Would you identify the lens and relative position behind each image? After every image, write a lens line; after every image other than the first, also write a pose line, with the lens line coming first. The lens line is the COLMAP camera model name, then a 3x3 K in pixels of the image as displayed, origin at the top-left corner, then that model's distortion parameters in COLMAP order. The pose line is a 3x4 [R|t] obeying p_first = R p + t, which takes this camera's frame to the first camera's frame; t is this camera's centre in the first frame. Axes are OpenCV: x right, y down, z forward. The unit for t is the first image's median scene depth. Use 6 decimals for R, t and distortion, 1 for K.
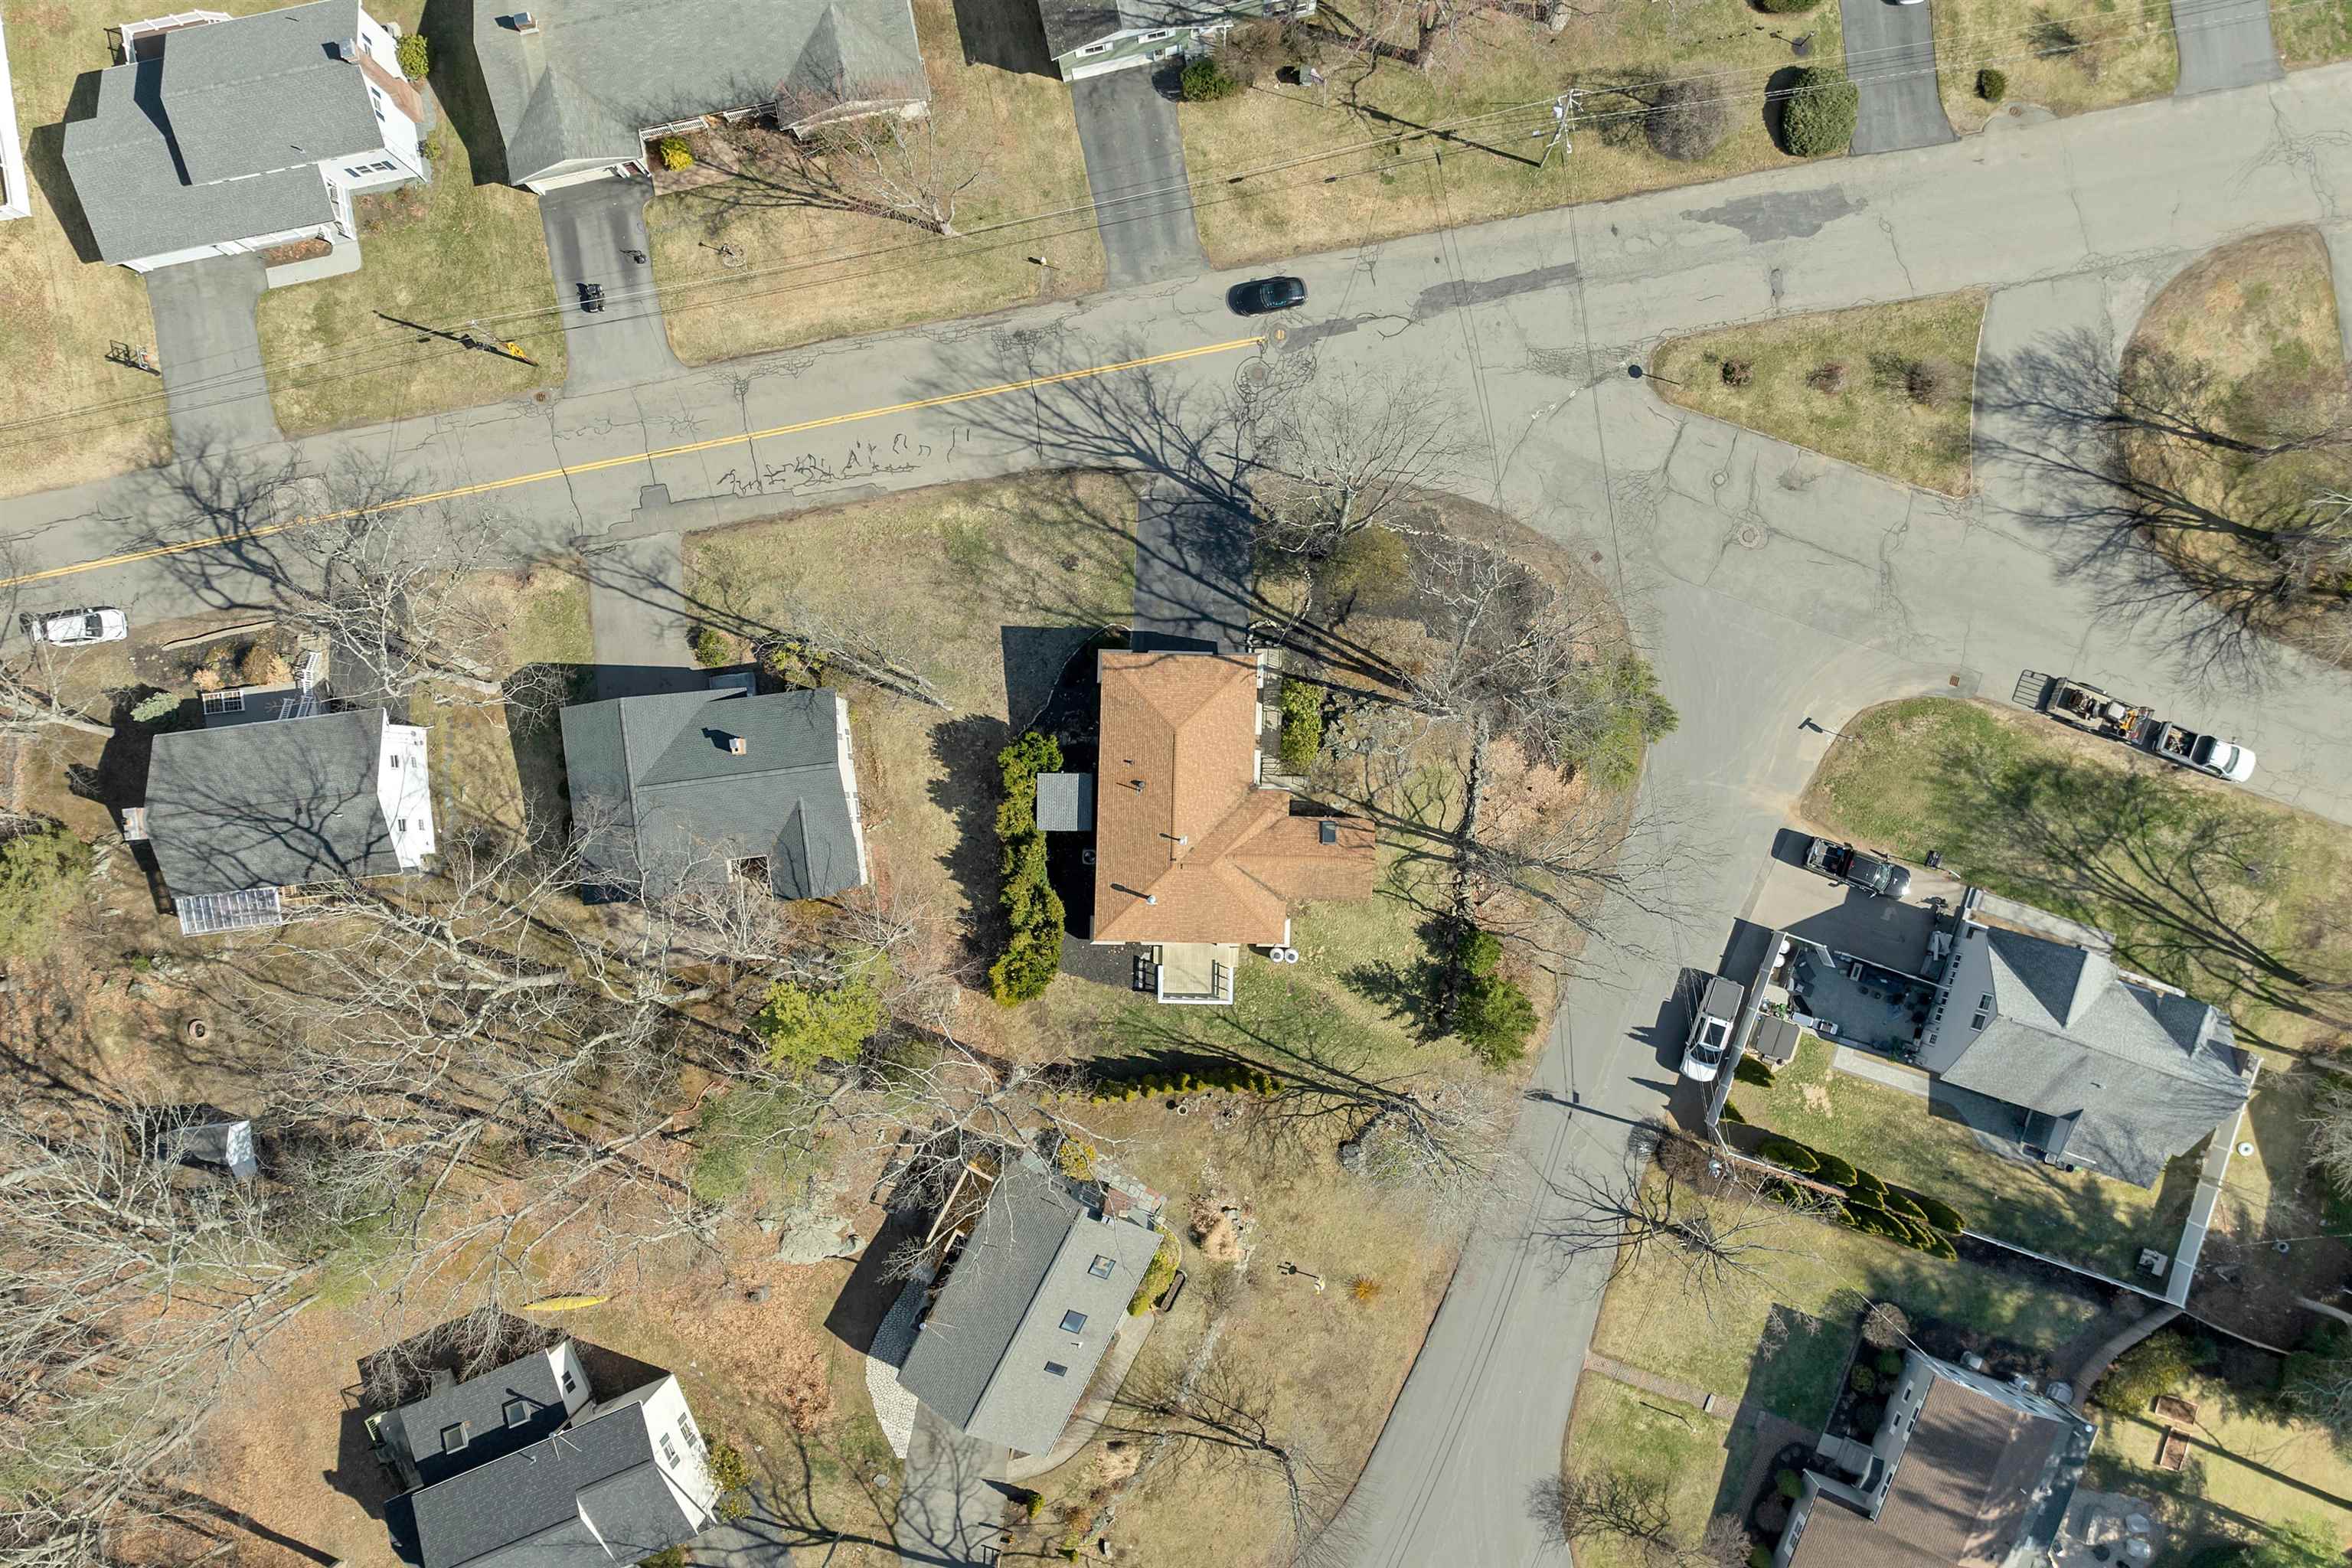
lens RADIAL K [[1707.8, 0, 1175.1], [0, 1707.8, 816.4], [0, 0, 1]] dist [-0.036018, -0.001663]
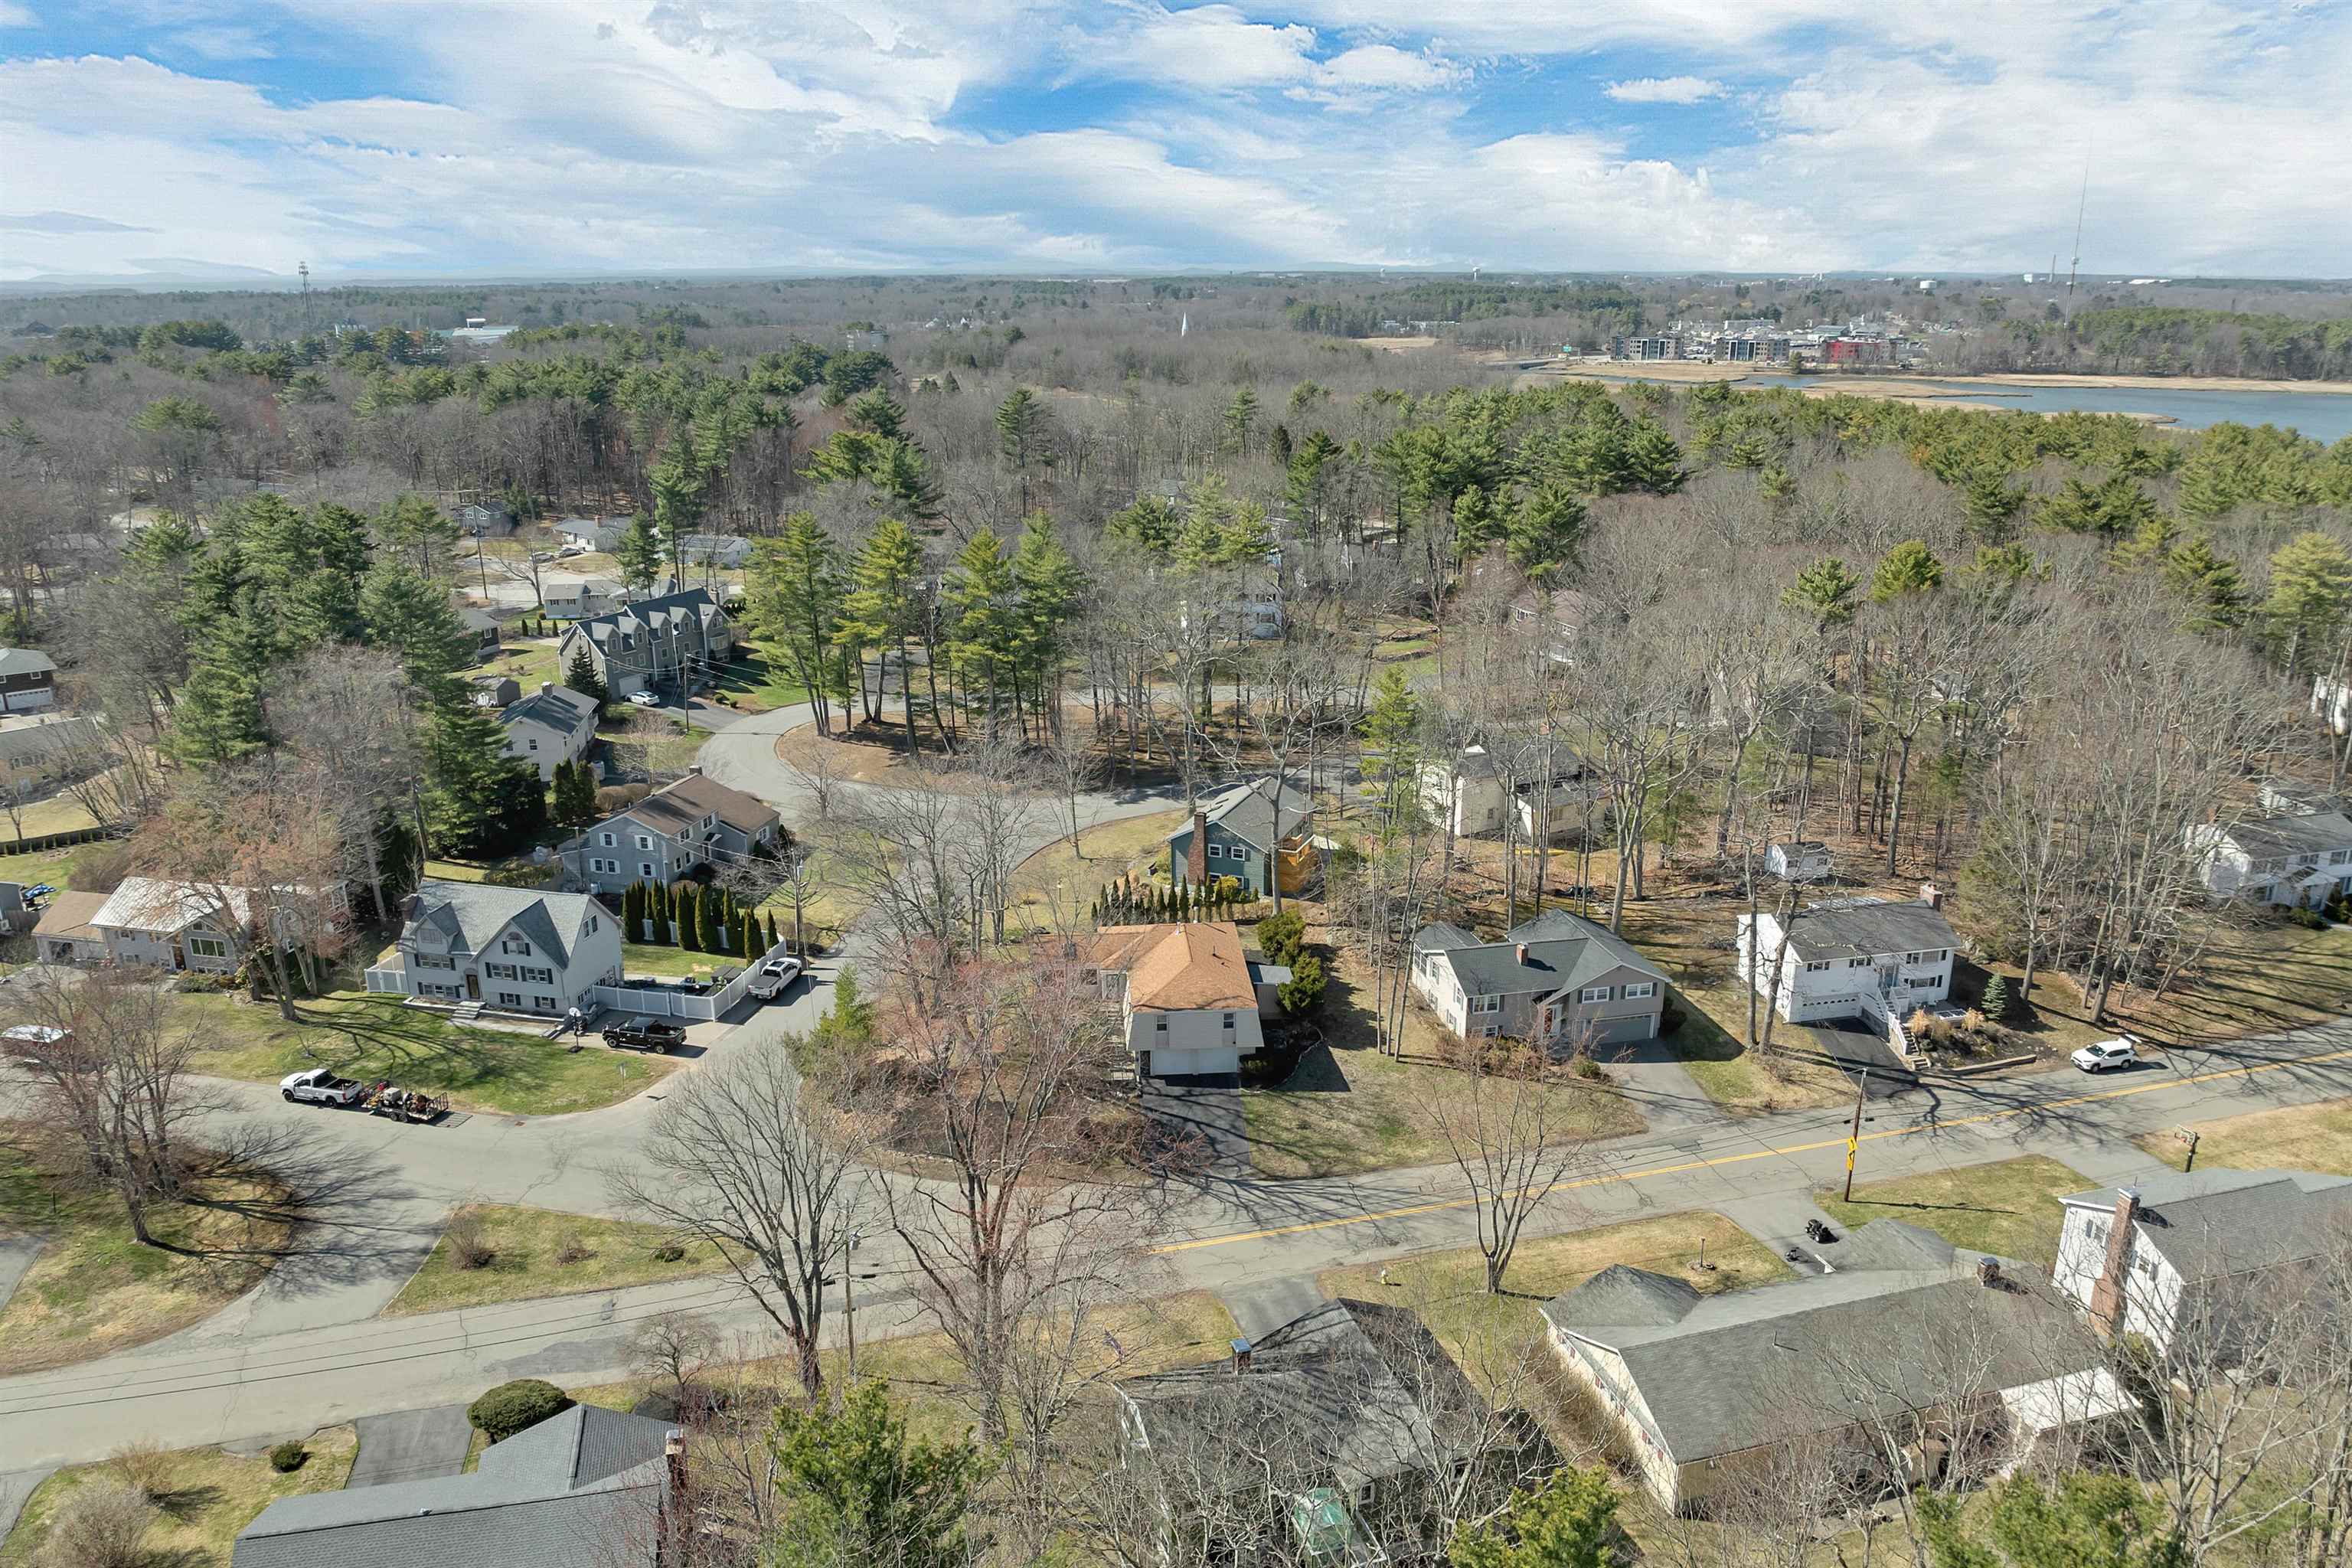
lens RADIAL K [[1707.8, 0, 1175.1], [0, 1707.8, 816.4], [0, 0, 1]] dist [-0.036018, -0.001663]
pose [[-0.995118, 0.043356, -0.088657, 0.113302], [-0.097958, -0.324748, 0.940714, -1.135581], [0.011994, 0.944806, 0.327410, 0.437573]]
